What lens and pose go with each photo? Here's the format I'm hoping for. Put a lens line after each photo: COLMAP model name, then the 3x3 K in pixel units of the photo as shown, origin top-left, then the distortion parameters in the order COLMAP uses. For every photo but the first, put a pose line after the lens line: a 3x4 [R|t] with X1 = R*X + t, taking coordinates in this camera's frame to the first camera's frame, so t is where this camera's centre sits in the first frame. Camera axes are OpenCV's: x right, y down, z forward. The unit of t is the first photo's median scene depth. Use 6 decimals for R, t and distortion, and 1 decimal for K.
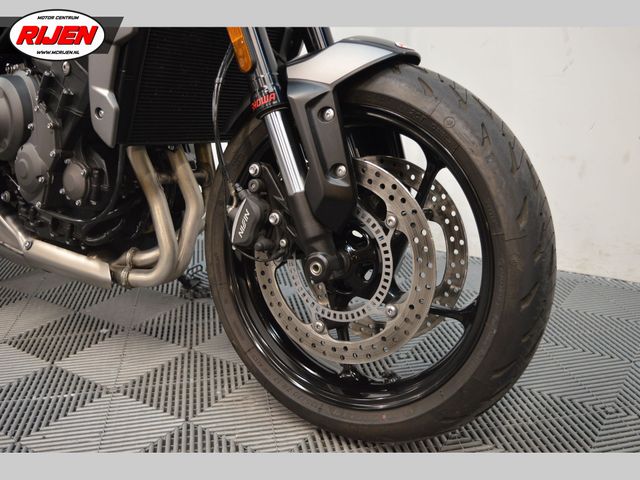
lens RADIAL K [[647.5, 0, 325.0], [0, 647.5, 242.2], [0, 0, 1]] dist [-0.081176, 0.000000]
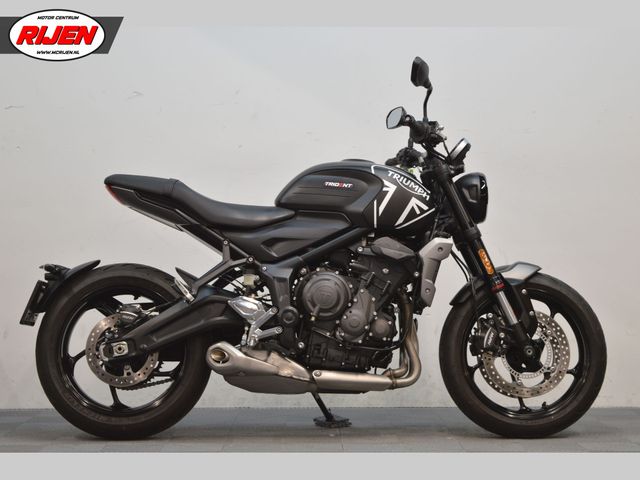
lens RADIAL K [[1450.6, 0, 314.7], [0, 1450.6, 241.0], [0, 0, 1]] dist [0.031227, 0.000000]
pose [[0.821529, 0.037877, 0.568908, -3.640503], [0.140989, 0.953309, -0.267065, 0.946111], [-0.552461, 0.299611, 0.777830, -2.823172]]
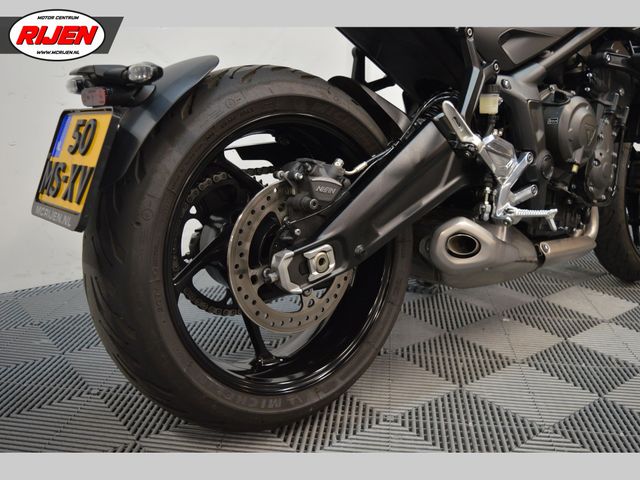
lens RADIAL K [[647.5, 0, 330.7], [0, 647.5, 244.7], [0, 0, 1]] dist [-0.081176, 0.000000]
pose [[0.265022, -0.215053, 0.939955, -2.214416], [0.239830, 0.958879, 0.151763, -0.355609], [-0.933941, 0.185209, 0.305701, 1.388351]]
